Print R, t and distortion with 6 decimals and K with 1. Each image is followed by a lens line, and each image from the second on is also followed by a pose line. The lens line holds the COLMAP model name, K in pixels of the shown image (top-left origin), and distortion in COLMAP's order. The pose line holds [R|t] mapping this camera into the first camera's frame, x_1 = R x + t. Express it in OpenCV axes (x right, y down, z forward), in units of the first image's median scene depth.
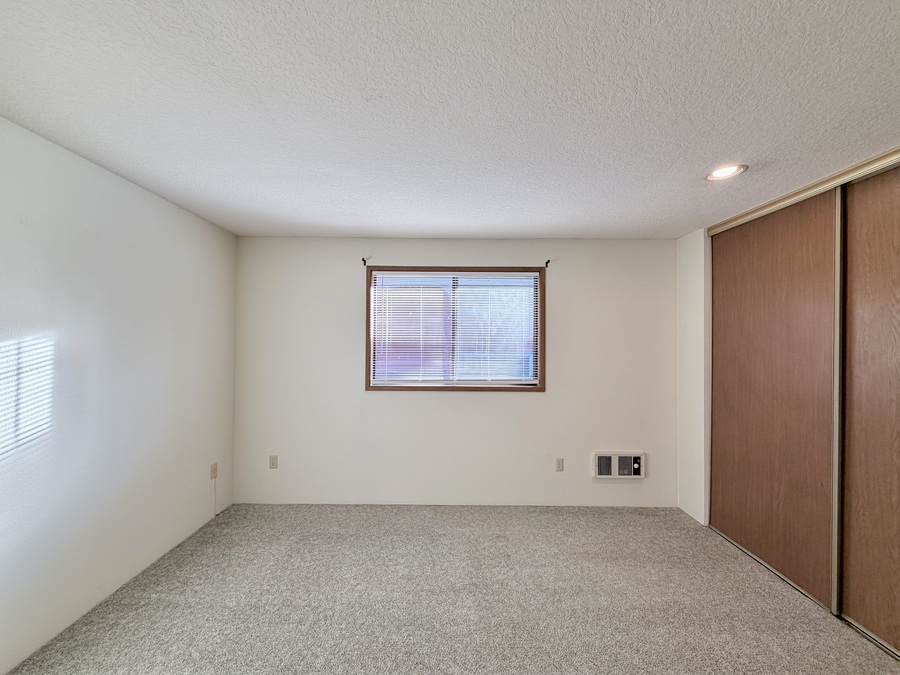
lens RADIAL K [[358.2, 0, 447.7], [0, 358.2, 337.6], [0, 0, 1]] dist [-0.000047, 0.000512]
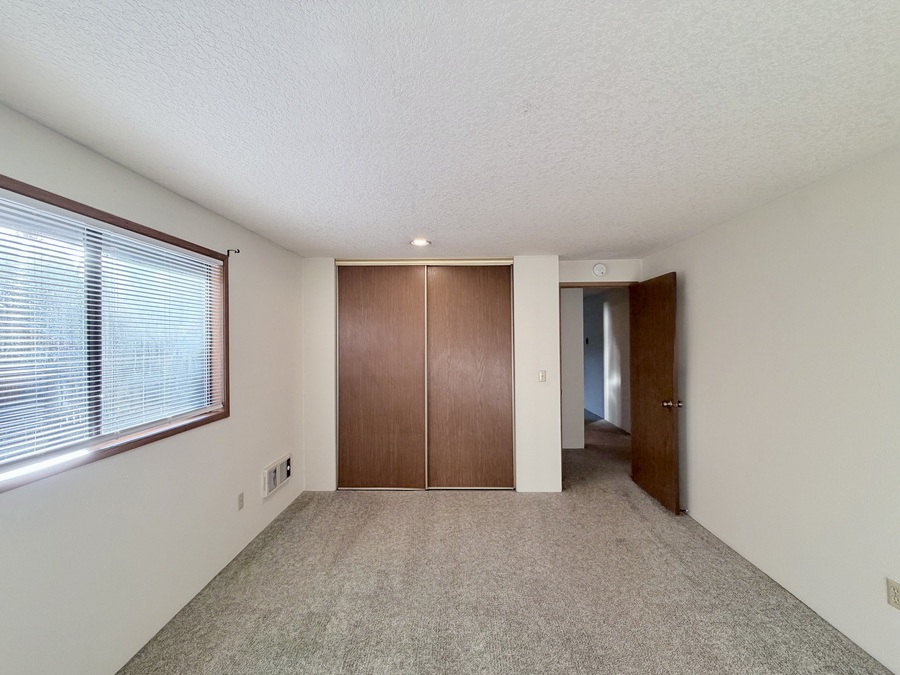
lens RADIAL K [[358.2, 0, 447.7], [0, 358.2, 337.6], [0, 0, 1]] dist [-0.000047, 0.000512]
pose [[0.013540, 0.003337, 0.999903, -0.518835], [-0.016299, 0.999862, -0.003116, -0.026587], [-0.999775, -0.016255, 0.013592, 0.533501]]
